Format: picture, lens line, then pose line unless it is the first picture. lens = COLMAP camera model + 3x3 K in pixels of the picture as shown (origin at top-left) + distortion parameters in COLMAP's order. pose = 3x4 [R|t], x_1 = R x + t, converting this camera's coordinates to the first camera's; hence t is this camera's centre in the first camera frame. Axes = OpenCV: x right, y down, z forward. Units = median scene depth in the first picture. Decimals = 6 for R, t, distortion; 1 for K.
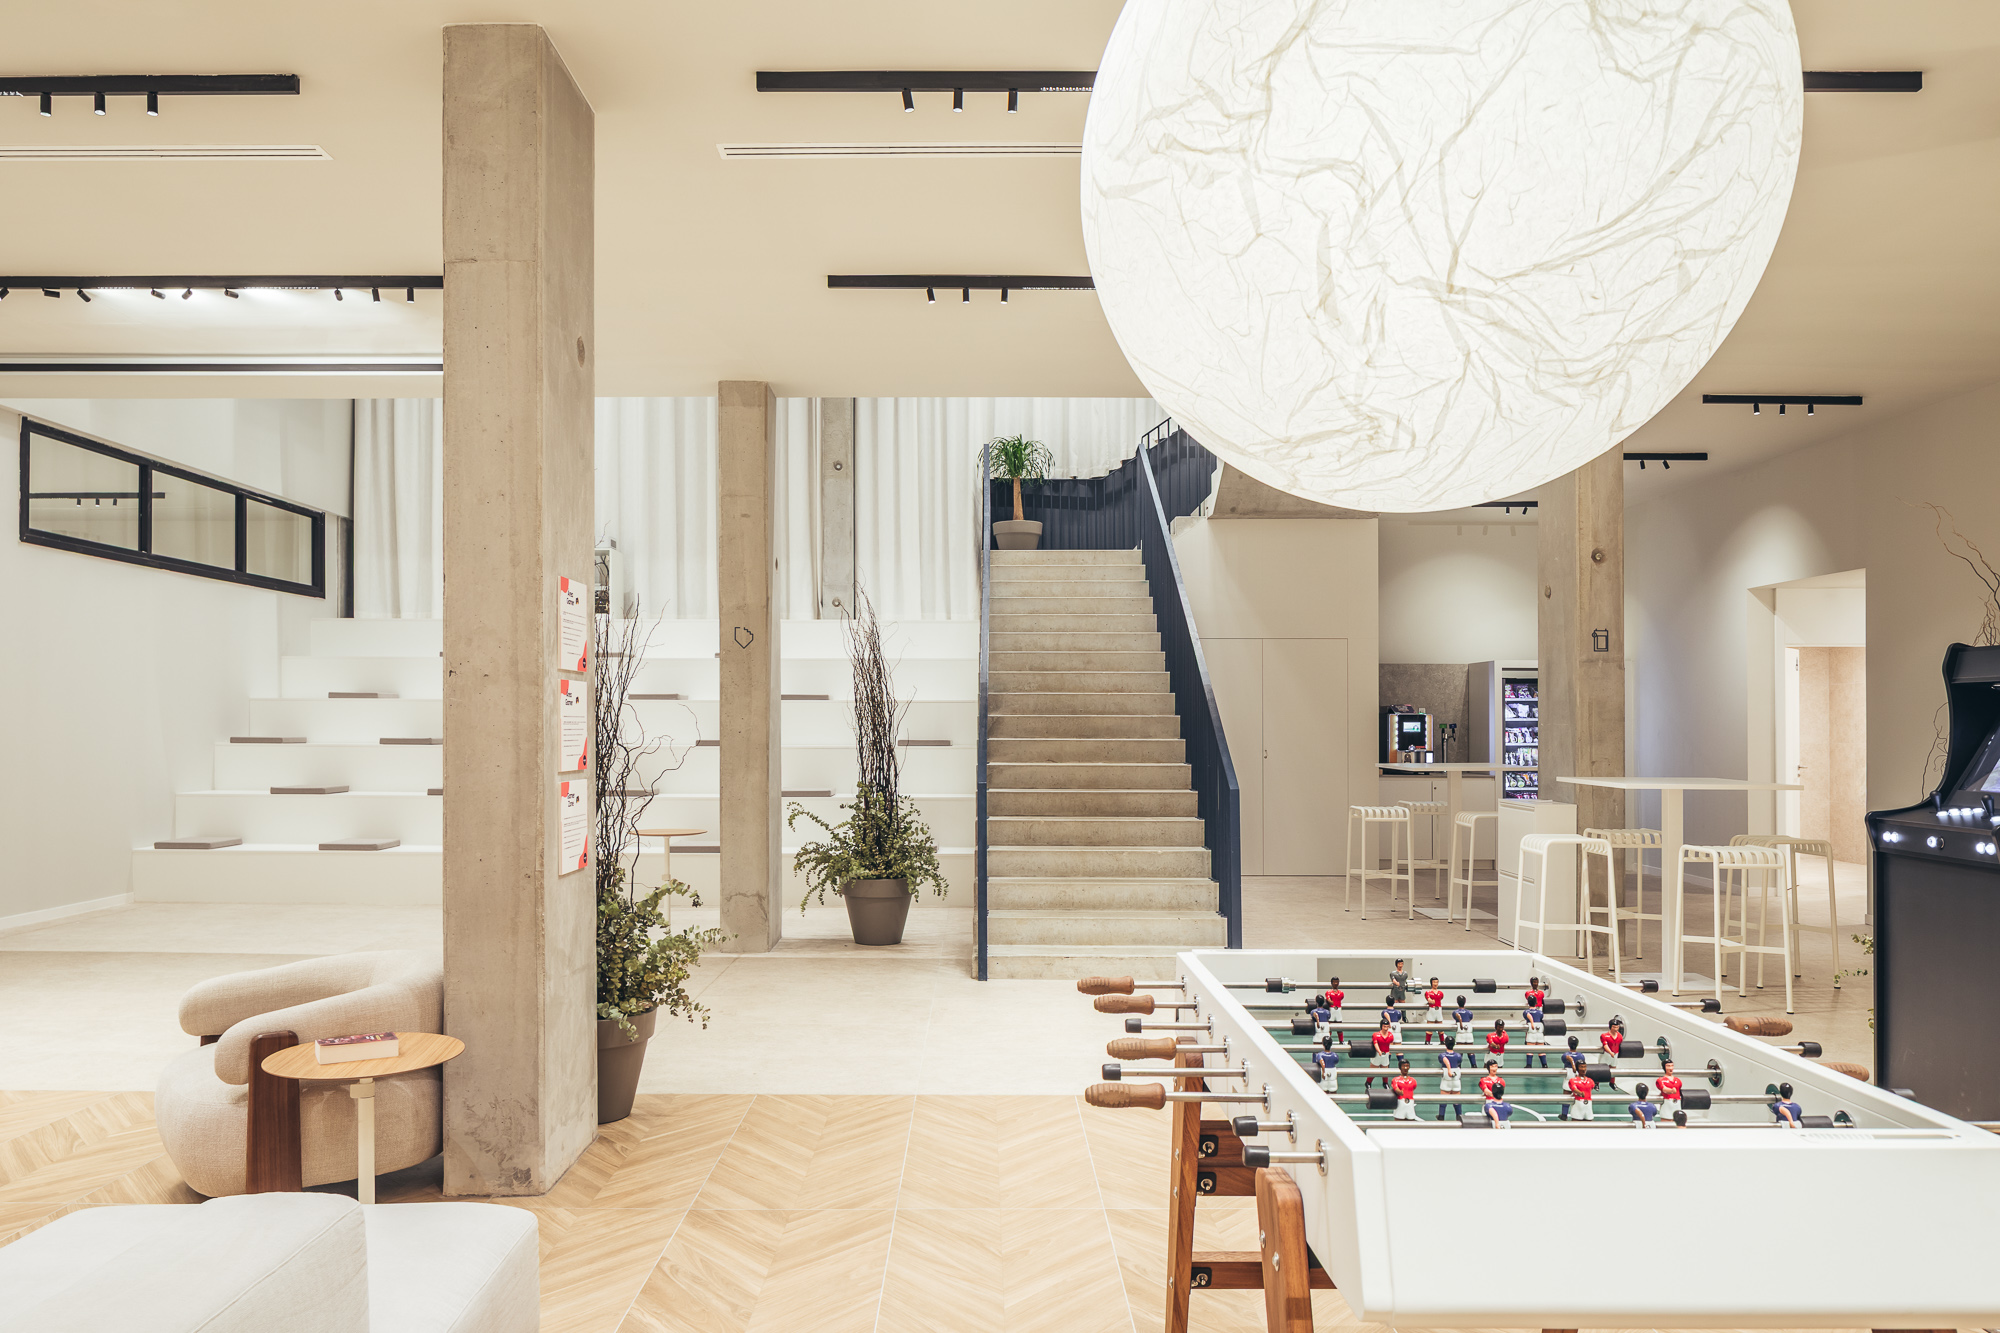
lens RADIAL K [[1362.8, 0, 967.0], [0, 1362.8, 730.6], [0, 0, 1]] dist [-0.005521, 0.001263]
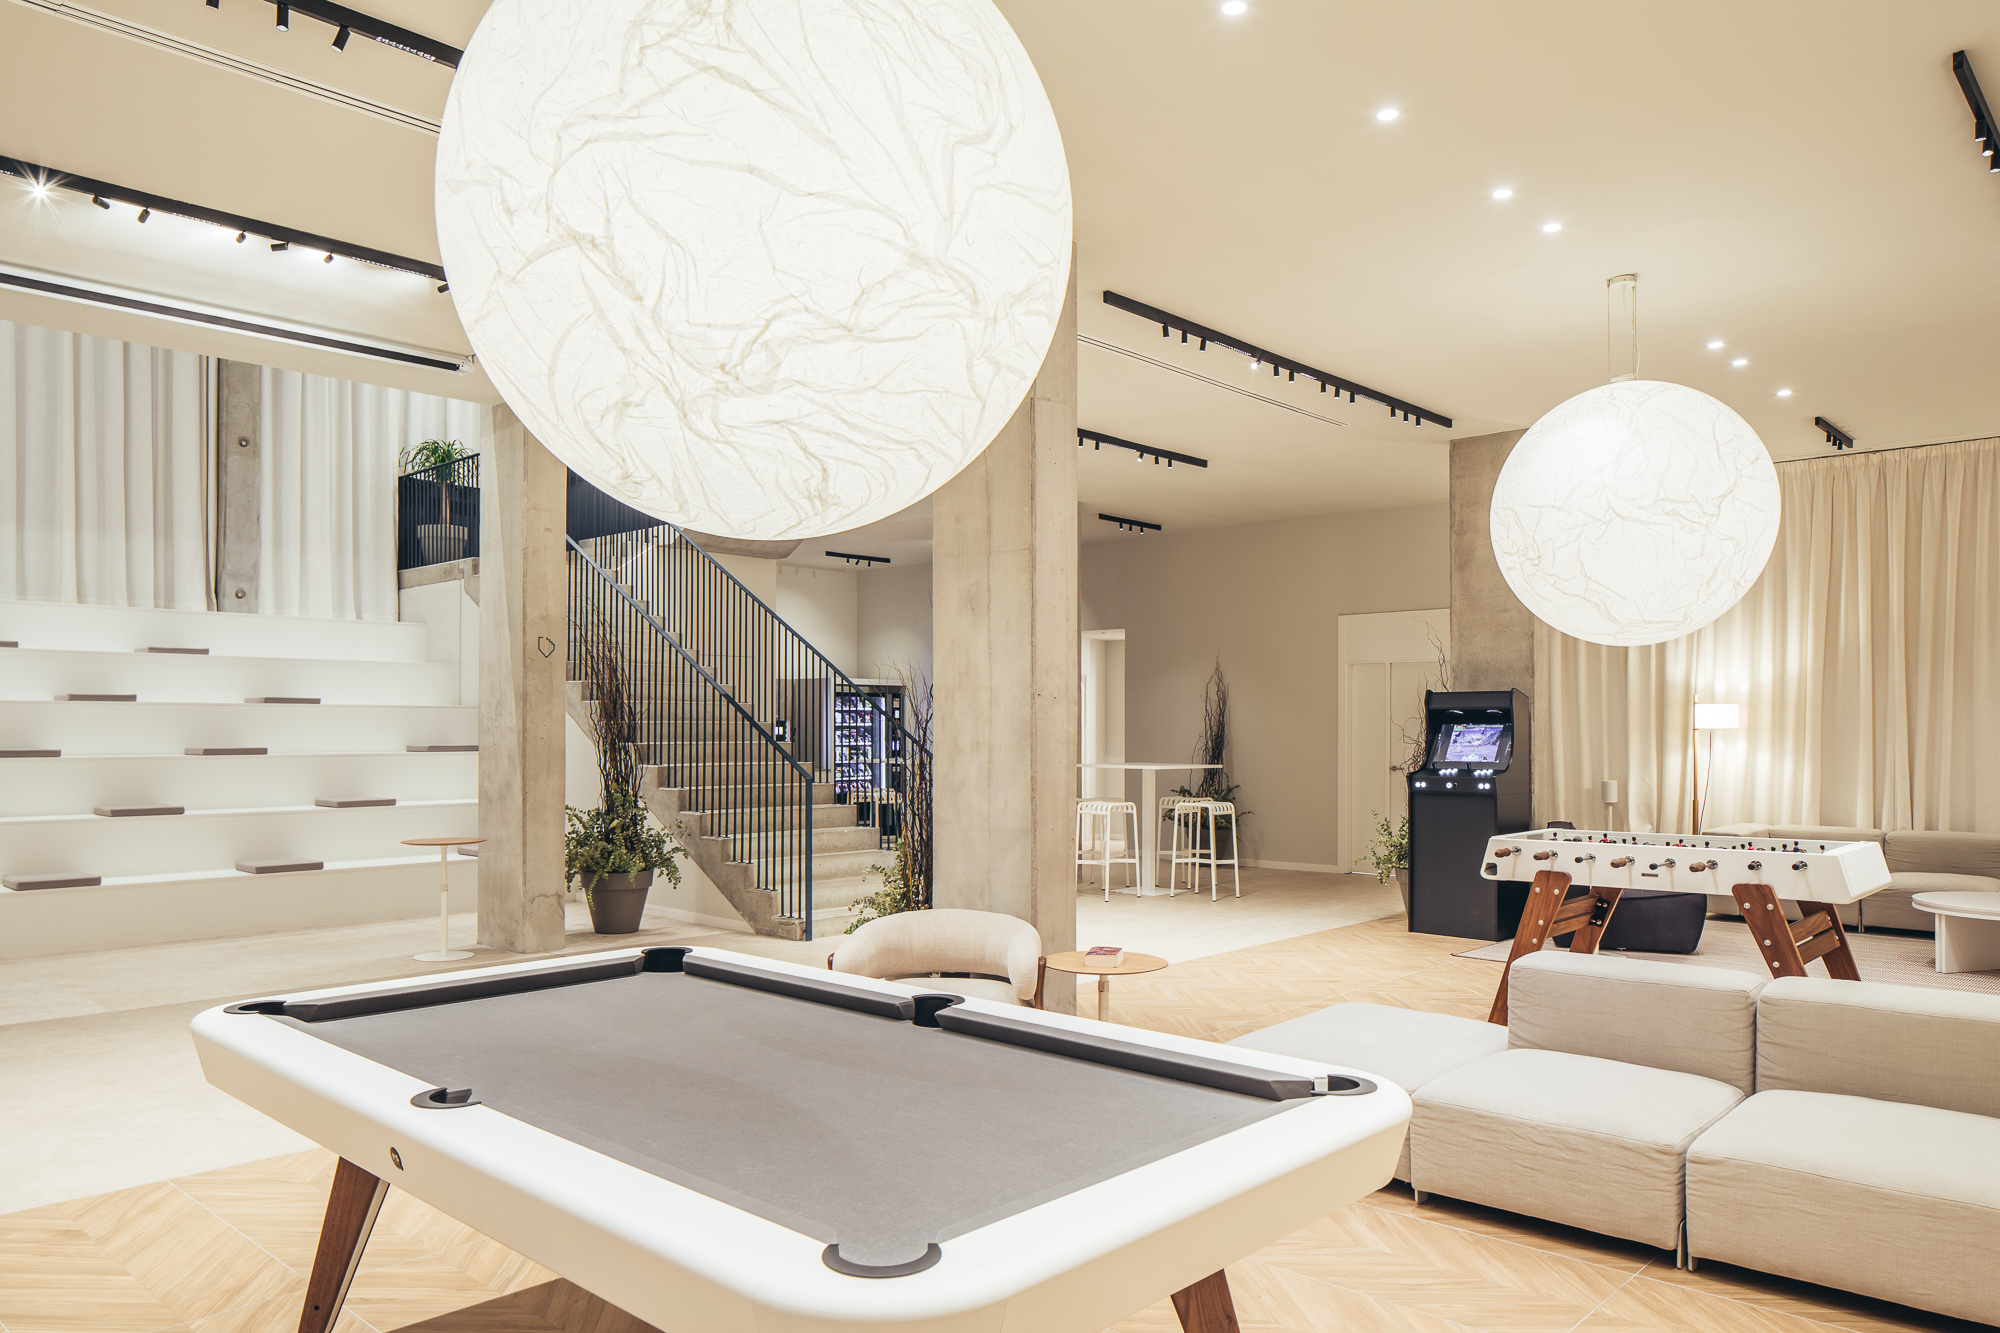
lens RADIAL K [[1380.2, 0, 991.3], [0, 1380.2, 732.3], [0, 0, 1]] dist [-0.004628, 0.001134]
pose [[0.677162, -0.004196, 0.735822, -0.504810], [0.004731, 0.999988, 0.001349, -0.002337], [-0.735819, 0.002568, 0.677174, 0.029285]]
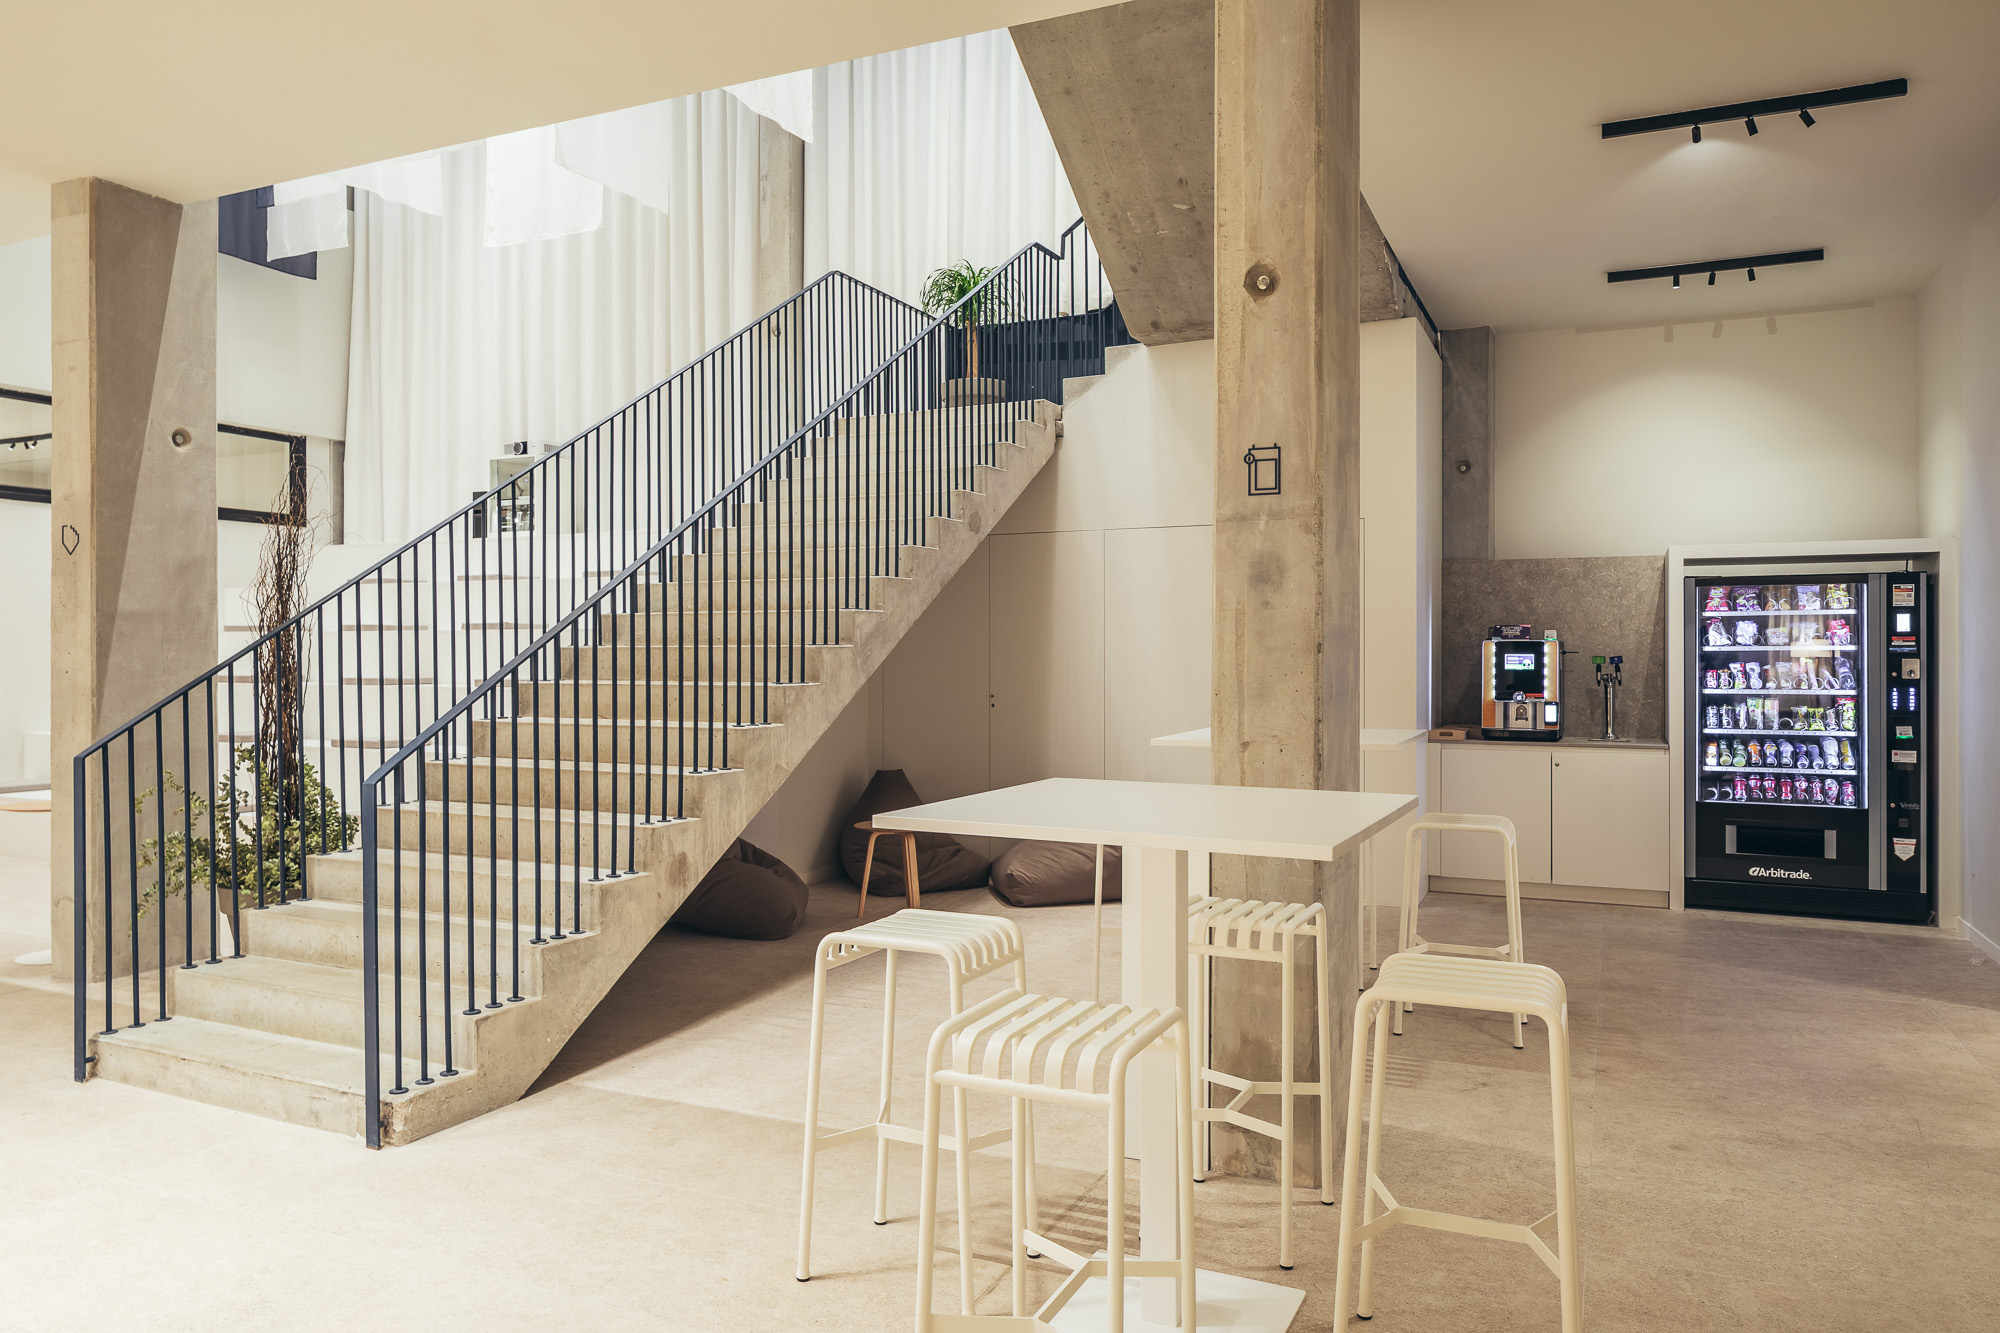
lens RADIAL K [[1347.8, 0, 1000.0], [0, 1347.8, 666.5], [0, 0, 1]] dist [-0.008619, 0.000206]
pose [[0.908218, 0.000447, -0.418497, 0.411430], [0.000644, 0.999997, 0.002464, -0.002417], [0.418497, -0.002507, 0.908215, 0.406944]]
